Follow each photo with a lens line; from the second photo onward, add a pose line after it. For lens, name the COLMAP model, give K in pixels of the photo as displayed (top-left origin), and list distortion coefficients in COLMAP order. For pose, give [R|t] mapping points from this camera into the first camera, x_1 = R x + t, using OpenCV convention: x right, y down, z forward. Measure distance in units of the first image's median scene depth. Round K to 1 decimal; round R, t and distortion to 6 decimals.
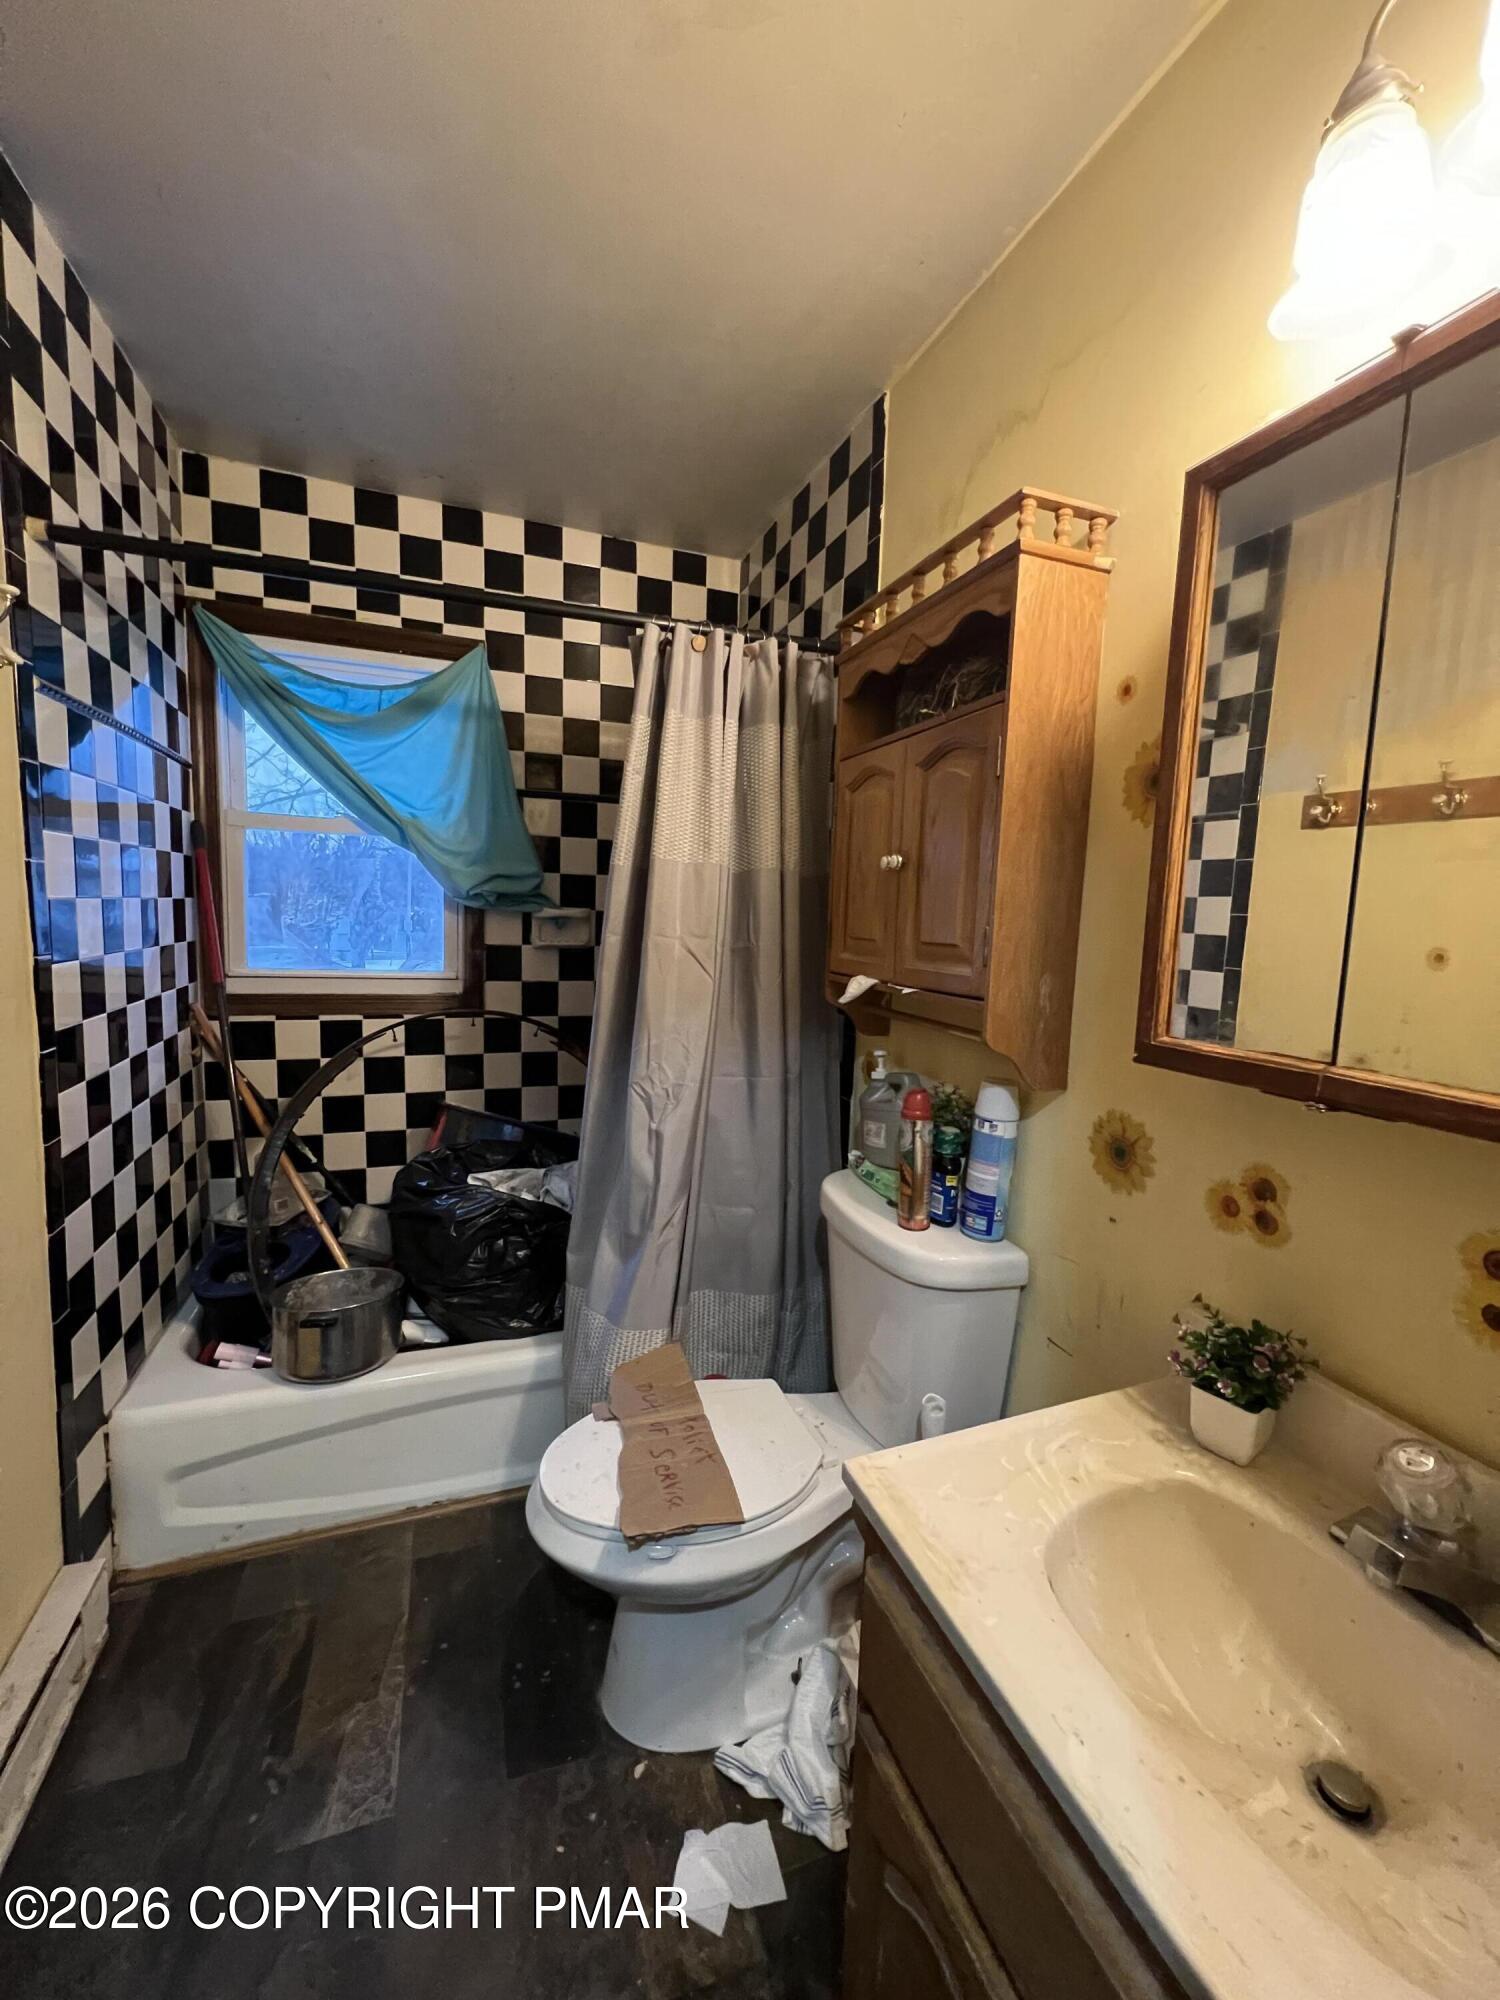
lens RADIAL K [[797.6, 0, 746.1], [0, 797.6, 997.9], [0, 0, 1]] dist [-0.000365, -0.000280]
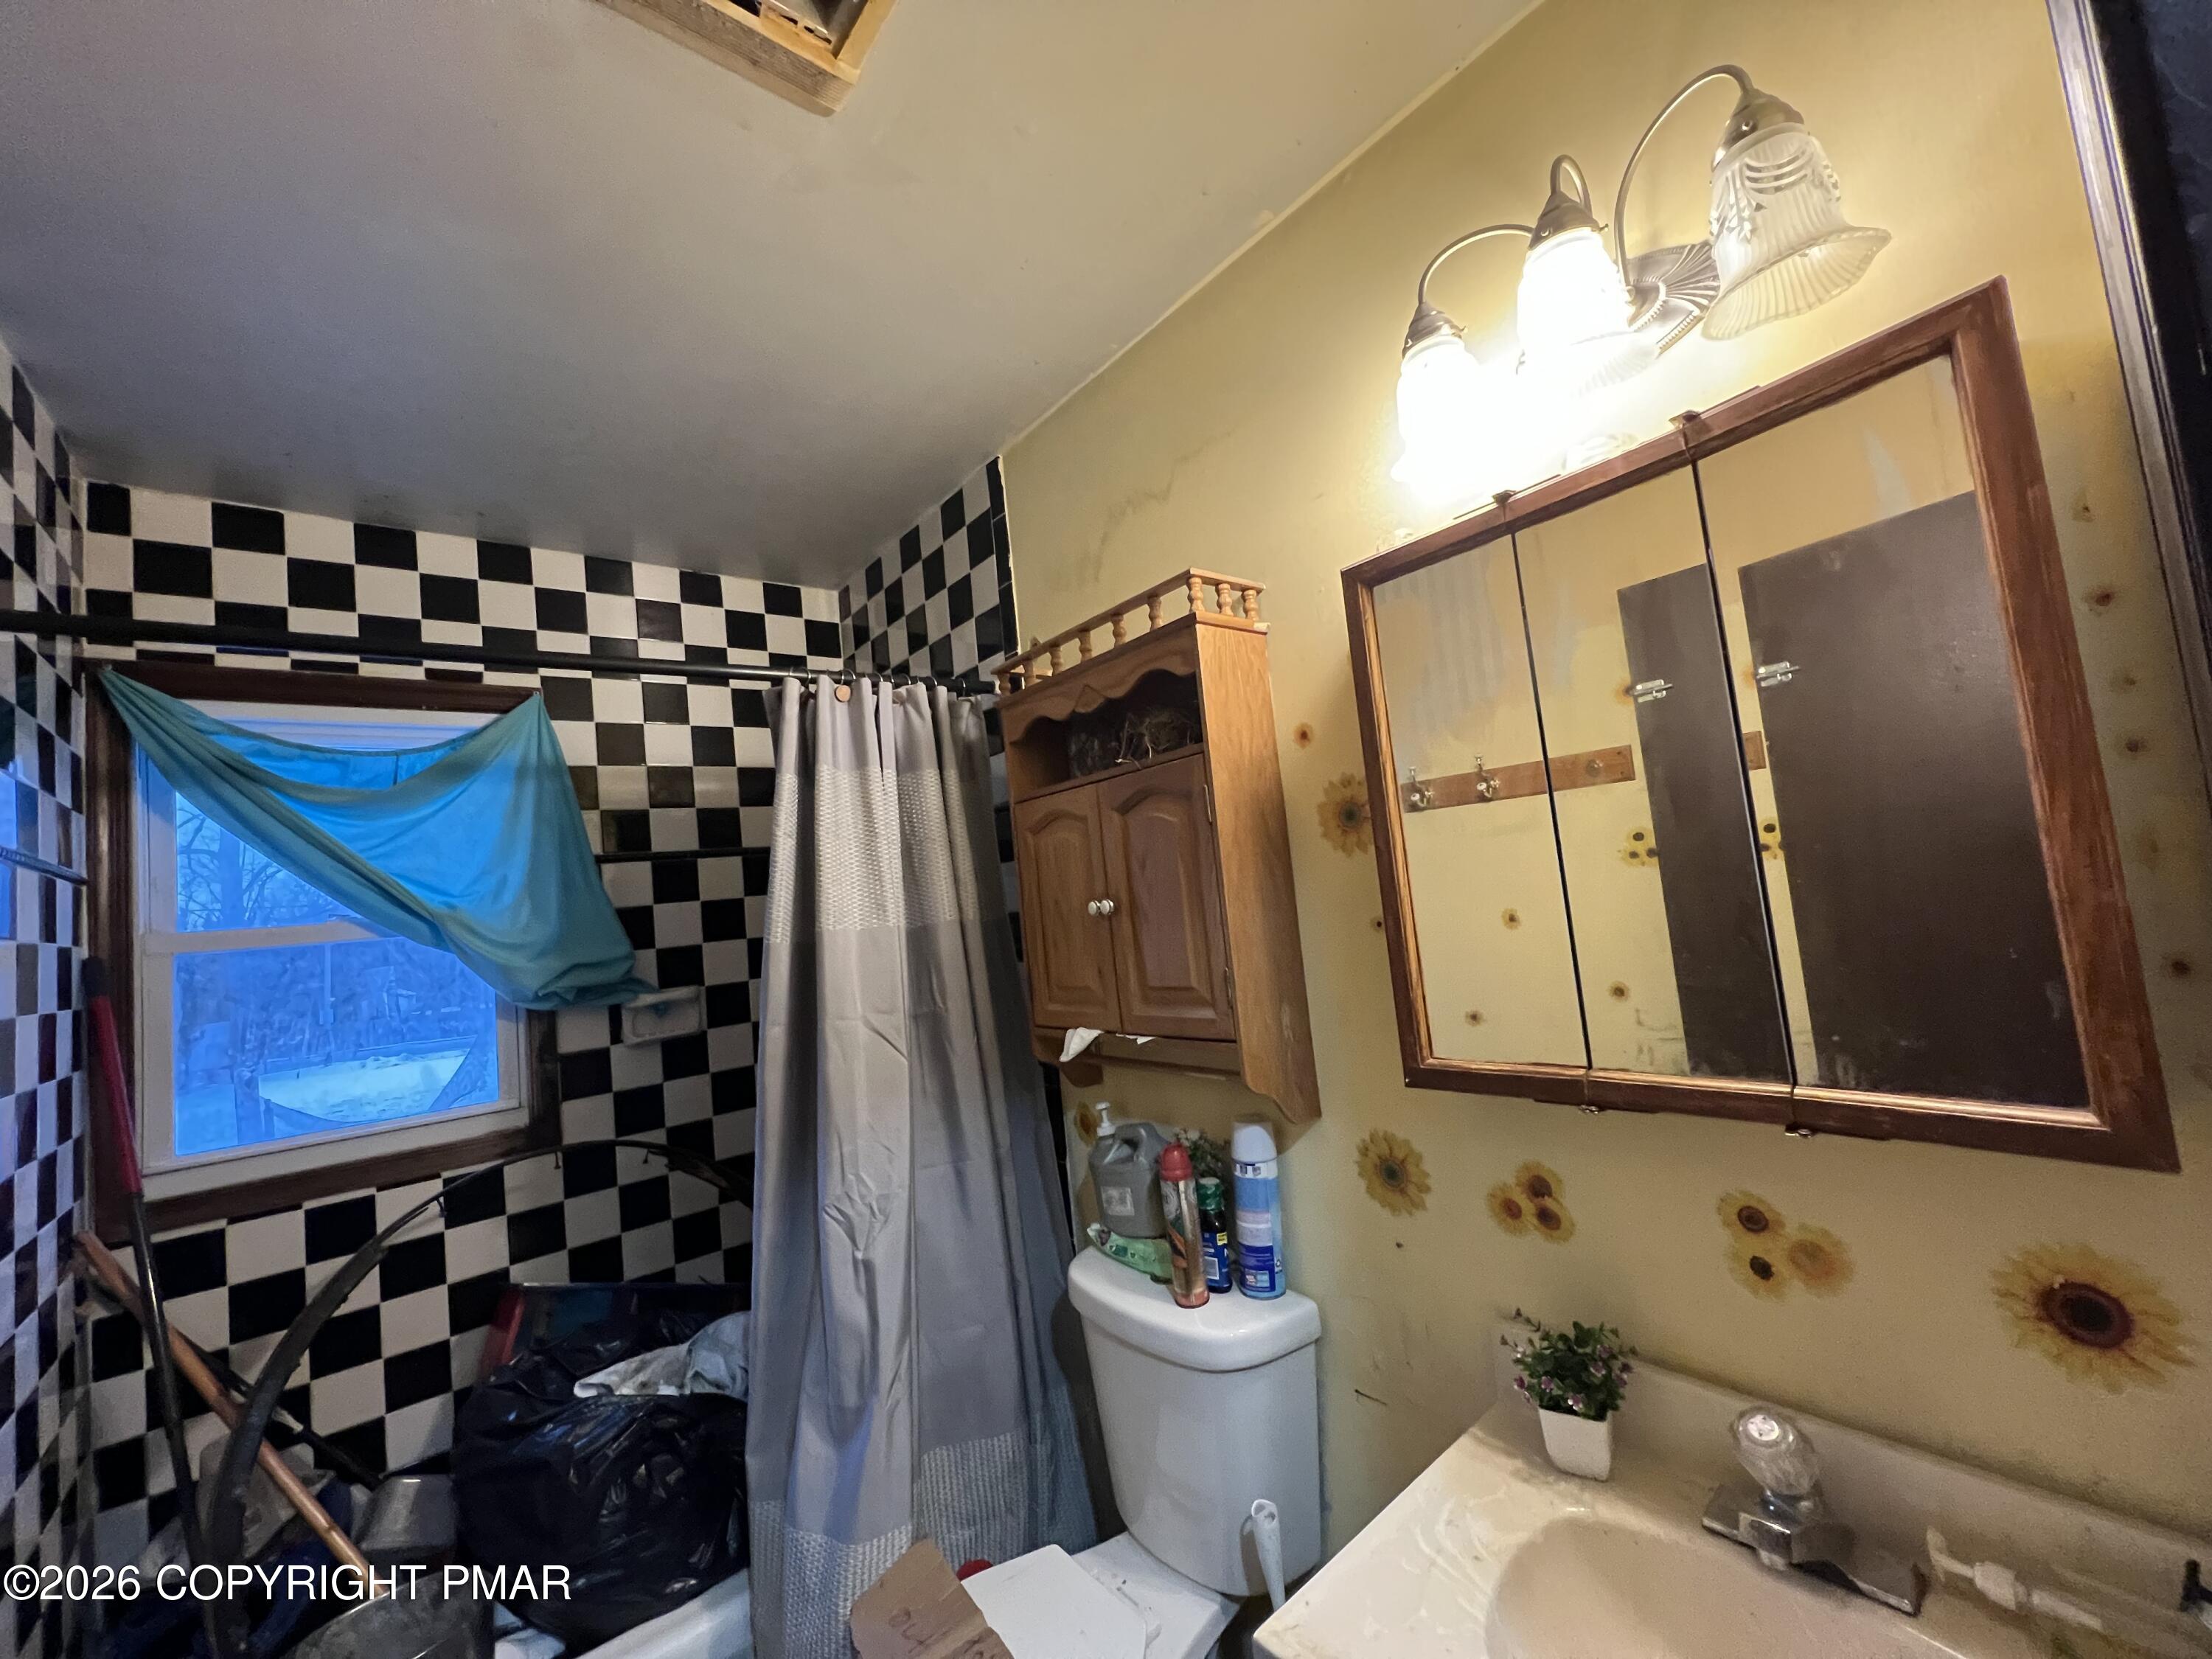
lens RADIAL K [[882.1, 0, 1108.3], [0, 882.1, 829.9], [0, 0, 1]] dist [-0.000365, -0.000280]
pose [[0.938804, -0.104799, 0.328122, -0.121805], [0.167790, 0.971068, -0.169921, -0.063605], [-0.300821, 0.214578, 0.929227, -0.012809]]
